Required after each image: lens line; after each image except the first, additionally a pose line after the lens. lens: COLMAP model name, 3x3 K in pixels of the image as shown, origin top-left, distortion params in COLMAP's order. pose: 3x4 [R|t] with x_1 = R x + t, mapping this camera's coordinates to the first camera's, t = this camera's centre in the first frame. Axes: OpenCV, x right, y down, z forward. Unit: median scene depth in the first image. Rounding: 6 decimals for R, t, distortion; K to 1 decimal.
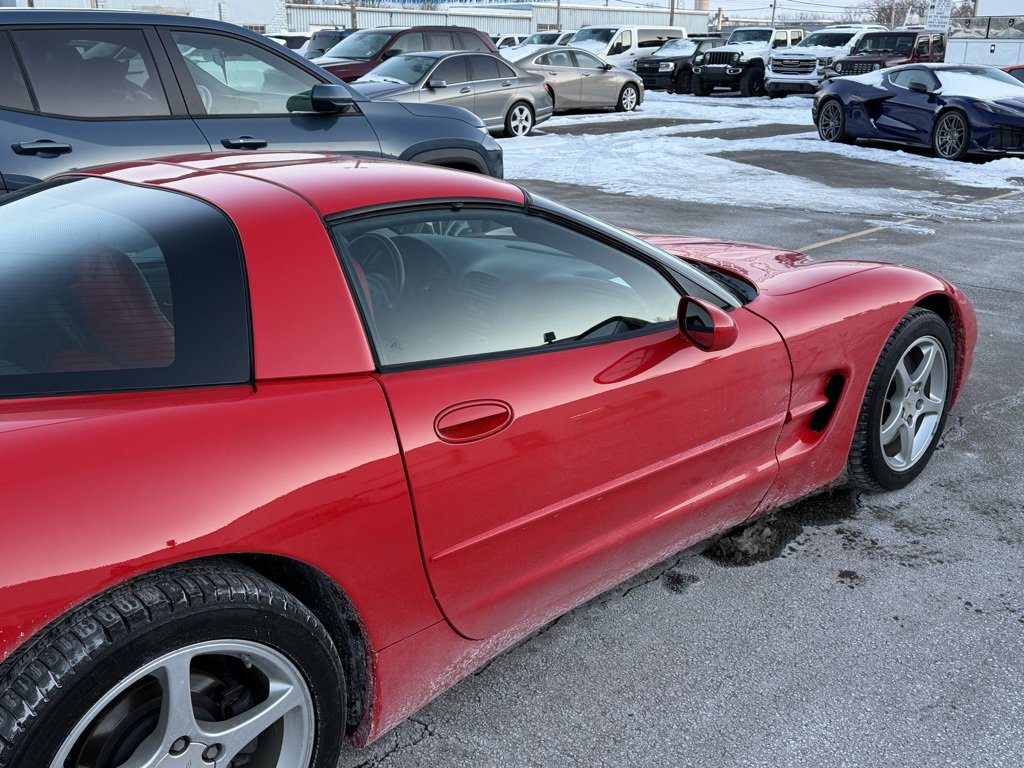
lens RADIAL K [[993.0, 0, 521.9], [0, 993.0, 390.3], [0, 0, 1]] dist [0.167446, -0.352284]
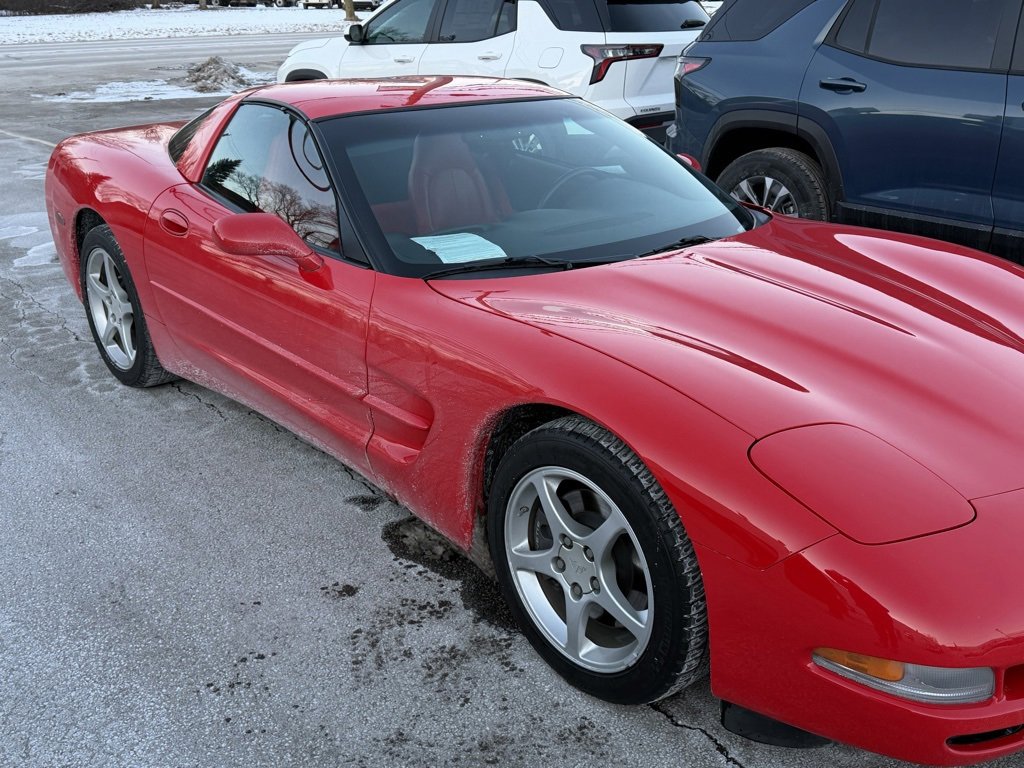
lens RADIAL K [[1001.5, 0, 517.4], [0, 1001.5, 387.7], [0, 0, 1]] dist [0.125291, -0.246131]
pose [[-0.057736, 0.363564, -0.929778, 0.163684], [-0.312165, 0.878057, 0.362724, -0.053752], [0.948272, 0.311187, 0.062796, 0.153090]]
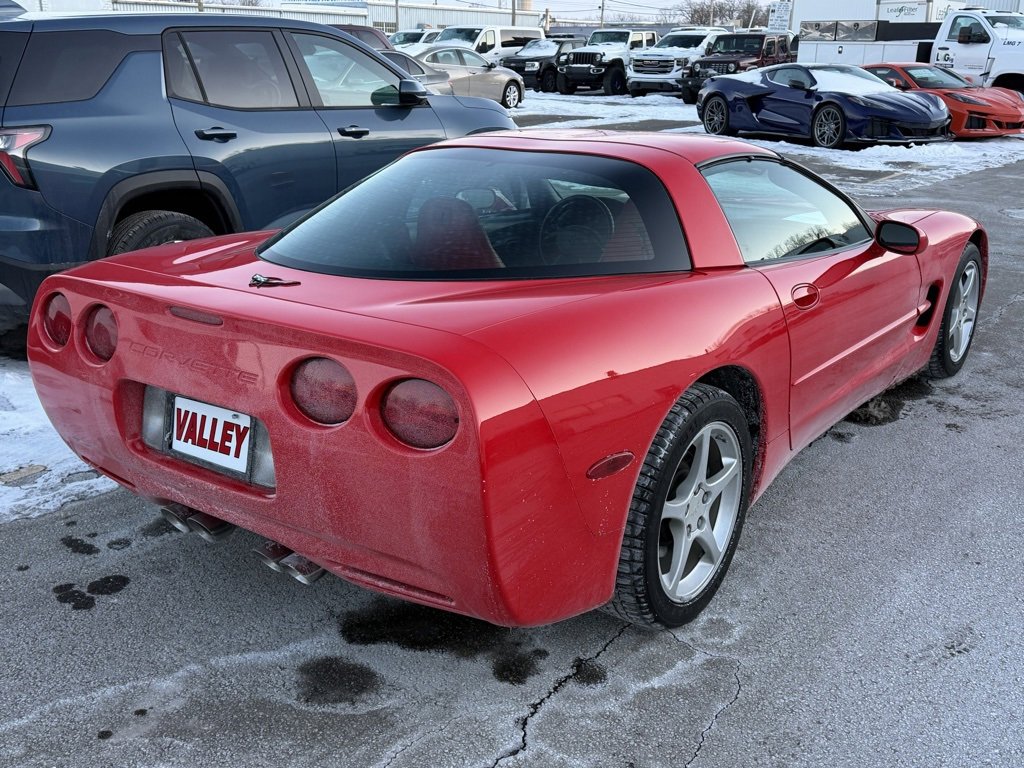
lens RADIAL K [[993.0, 0, 521.9], [0, 993.0, 390.3], [0, 0, 1]] dist [0.167446, -0.352284]
pose [[0.986697, -0.048040, 0.155309, -0.071892], [0.047867, 0.998842, 0.004861, 0.014548], [-0.155363, 0.002638, 0.987854, -0.044252]]
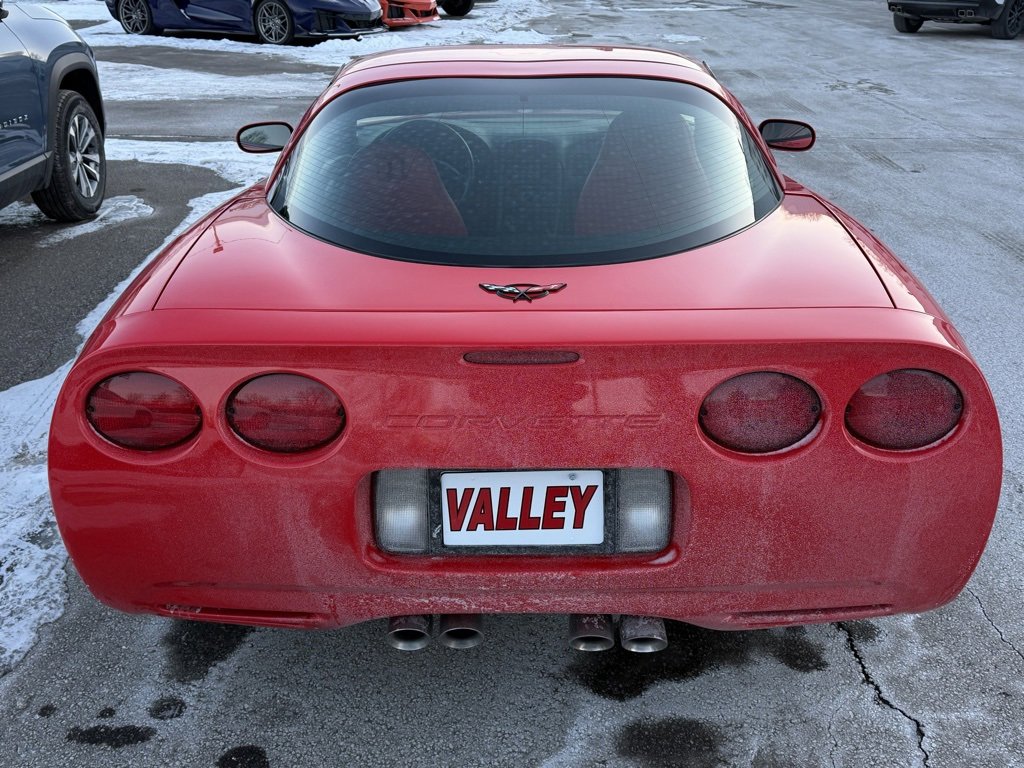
lens RADIAL K [[1001.5, 0, 517.4], [0, 1001.5, 387.7], [0, 0, 1]] dist [0.125291, -0.246131]
pose [[0.703991, -0.286423, 0.649891, -0.146329], [0.224465, 0.957897, 0.179019, -0.008043], [-0.673804, 0.019850, 0.738644, 0.016347]]
